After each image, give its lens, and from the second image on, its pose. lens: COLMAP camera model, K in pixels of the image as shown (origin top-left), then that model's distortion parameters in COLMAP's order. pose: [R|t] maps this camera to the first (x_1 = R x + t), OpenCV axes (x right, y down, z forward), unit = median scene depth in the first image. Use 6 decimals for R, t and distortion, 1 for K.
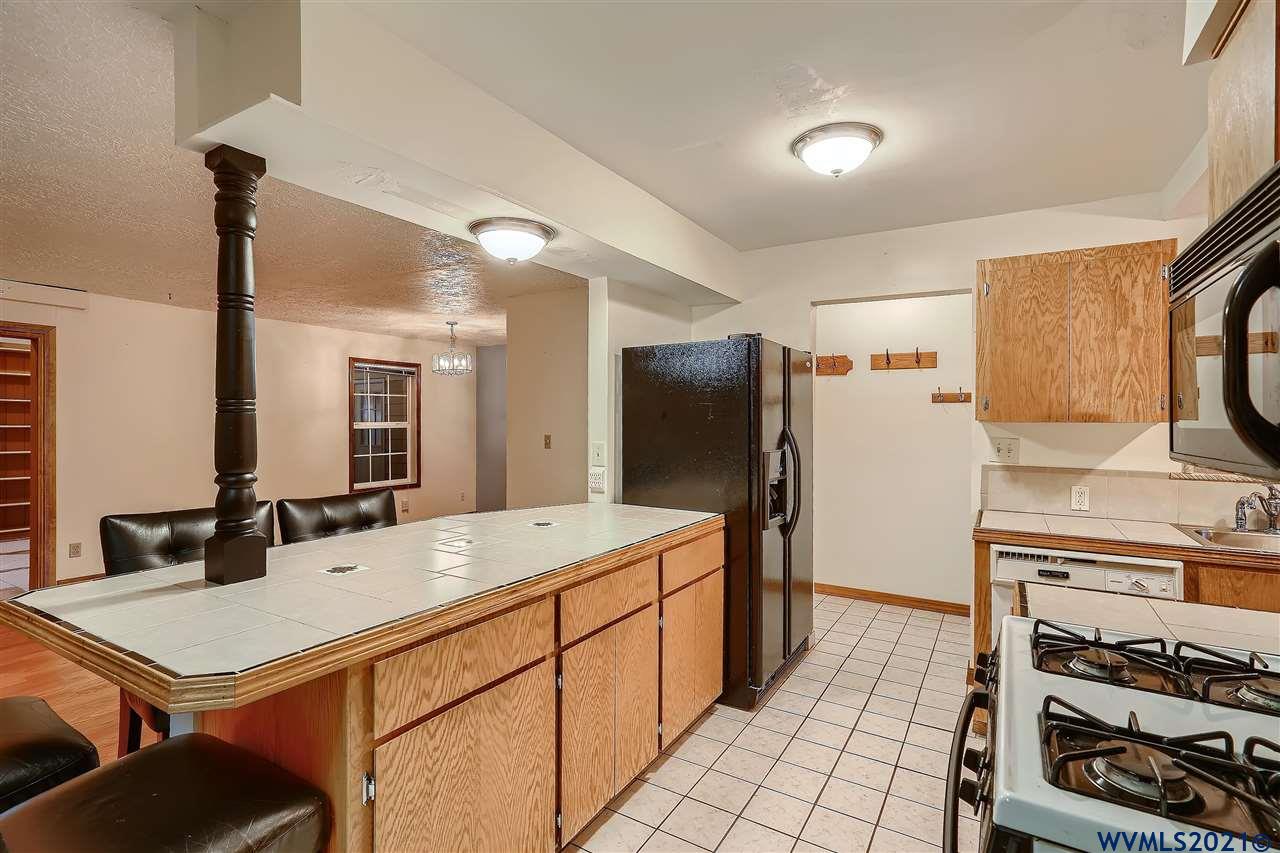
lens RADIAL K [[598.4, 0, 638.7], [0, 598.4, 421.0], [0, 0, 1]] dist [0.009138, 0.000767]
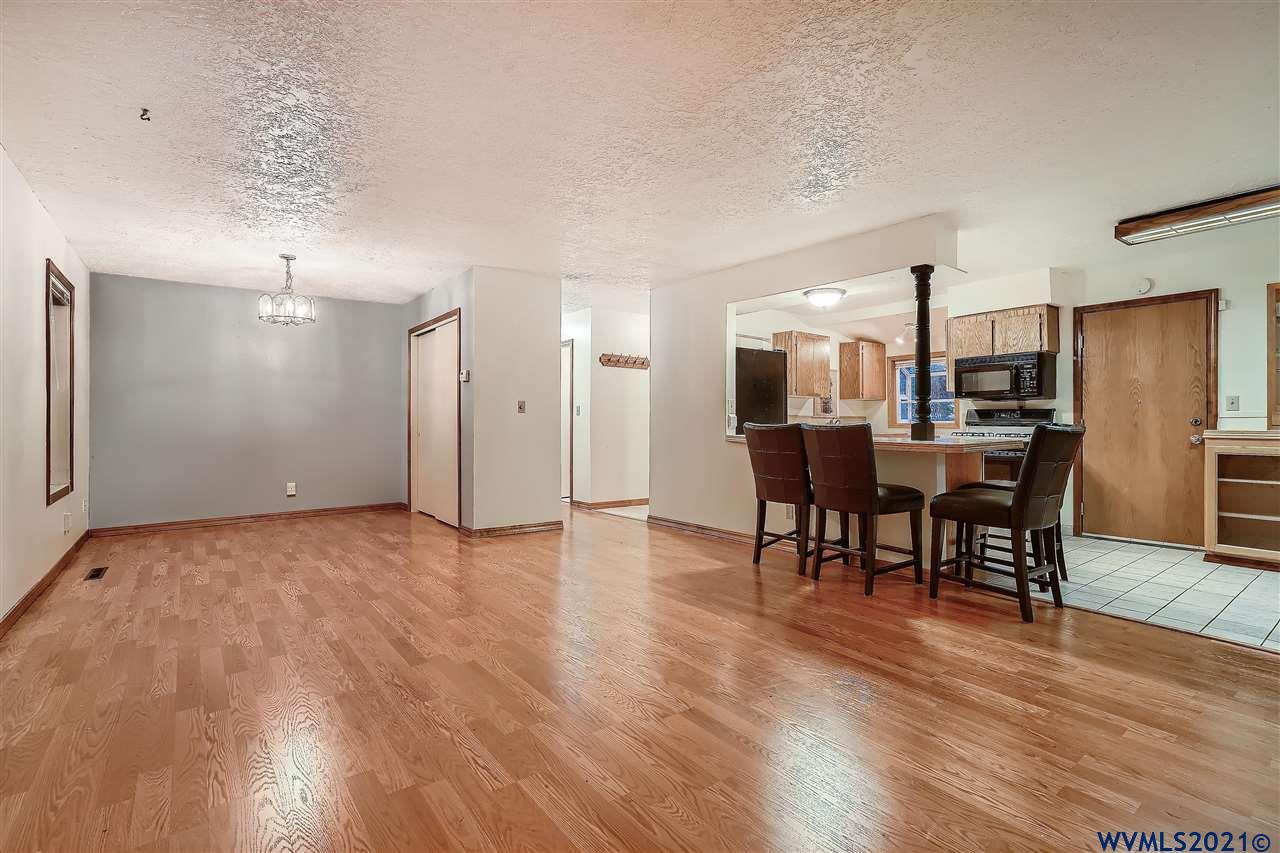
lens RADIAL K [[591.1, 0, 633.9], [0, 591.1, 422.8], [0, 0, 1]] dist [-0.000444, 0.000638]
pose [[0.370118, 0.001471, 0.928984, -1.993615], [-0.000436, 0.999999, -0.001410, 0.119905], [-0.928985, 0.000117, 0.370118, 0.728233]]
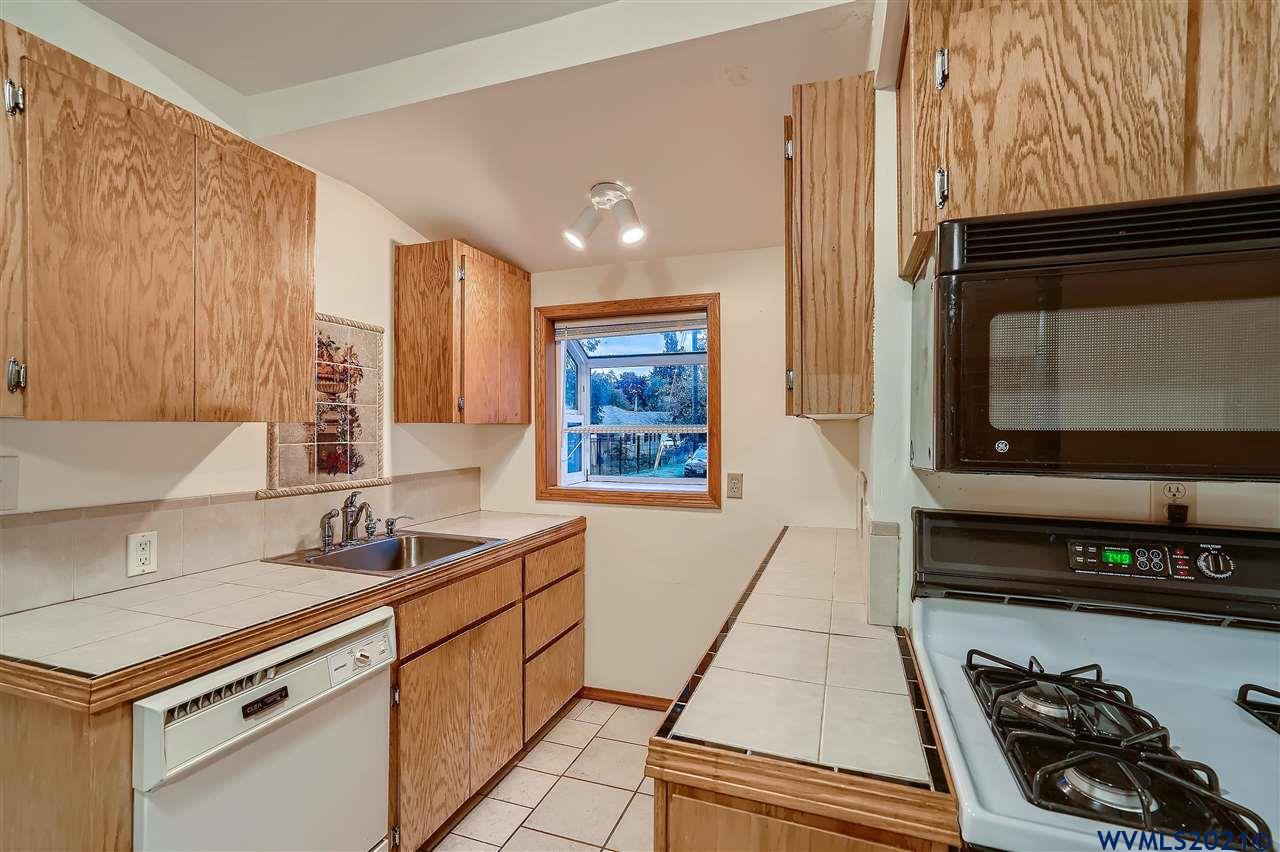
lens RADIAL K [[587.9, 0, 641.3], [0, 587.9, 429.2], [0, 0, 1]] dist [0.017648, 0.000502]
pose [[-0.198164, -0.007856, 0.980137, 0.085869], [-0.005090, 0.999963, 0.006986, 0.003188], [-0.980156, -0.003604, -0.198197, 0.668626]]
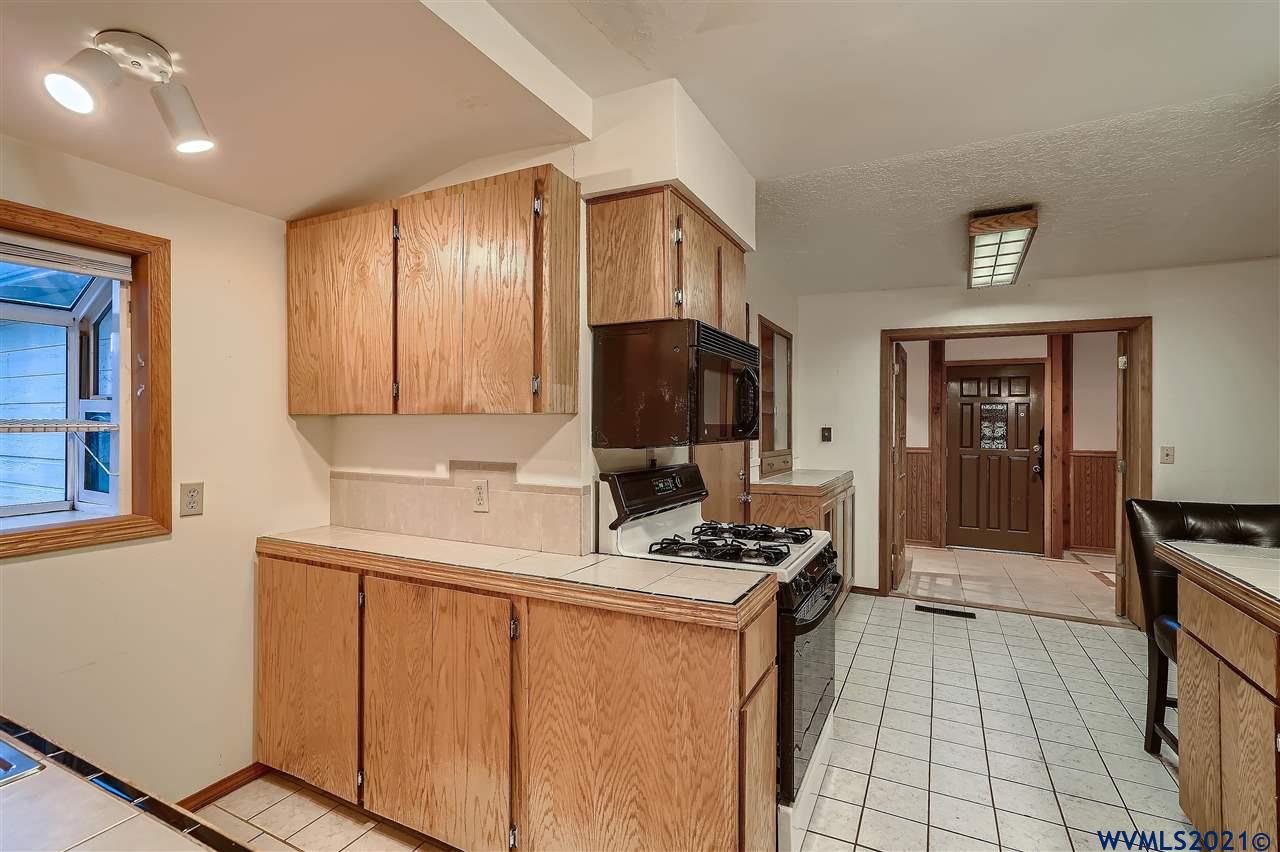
lens RADIAL K [[591.1, 0, 633.9], [0, 591.1, 422.3], [0, 0, 1]] dist [-0.000444, 0.000638]
pose [[-0.997905, -0.003494, -0.064604, 0.498159], [-0.002905, 0.999953, -0.009207, 0.010416], [0.064633, -0.009000, -0.997868, 1.100897]]
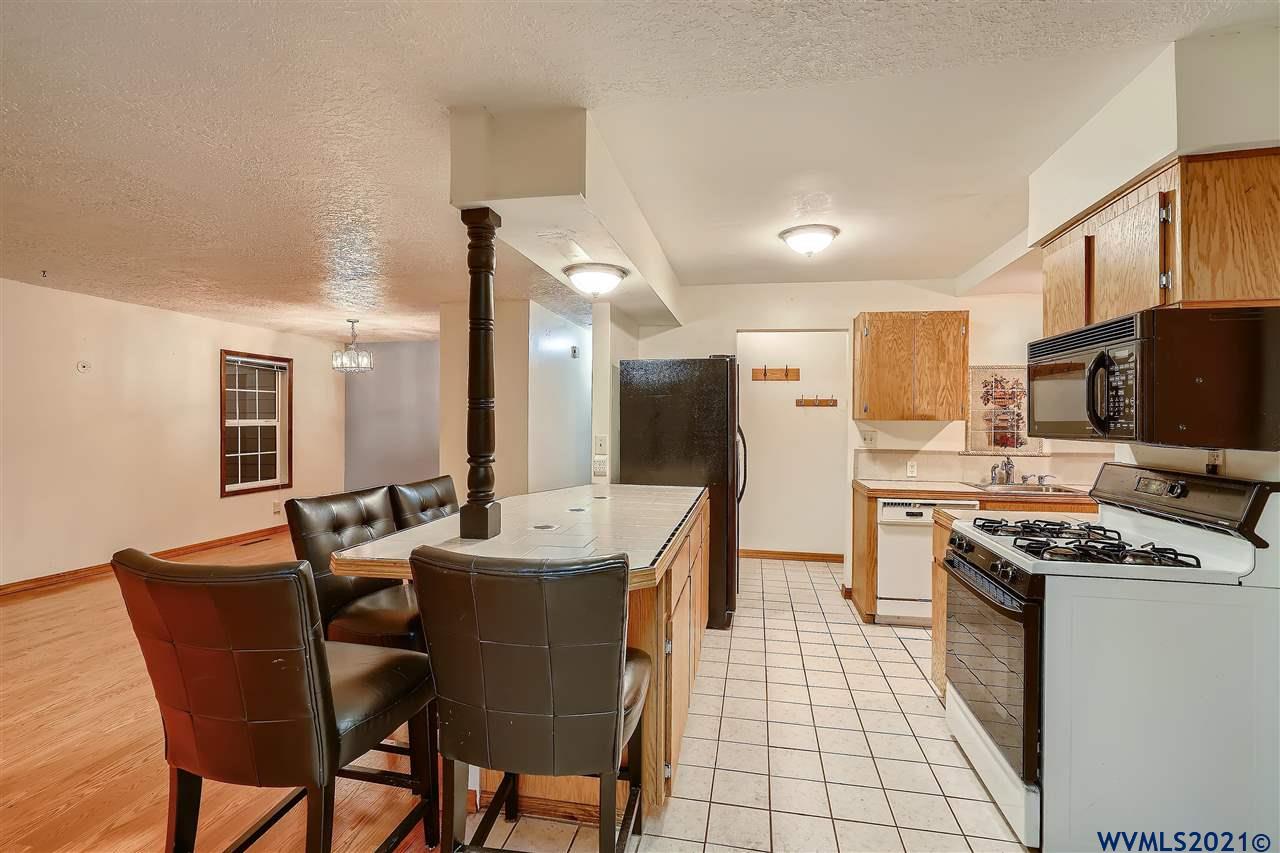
lens RADIAL K [[591.1, 0, 633.9], [0, 591.1, 422.8], [0, 0, 1]] dist [-0.000444, 0.000638]
pose [[0.940661, 0.001750, 0.339344, -0.480648], [-0.003043, 0.999990, 0.003277, 0.005717], [-0.339335, -0.004115, 0.940657, -0.203373]]
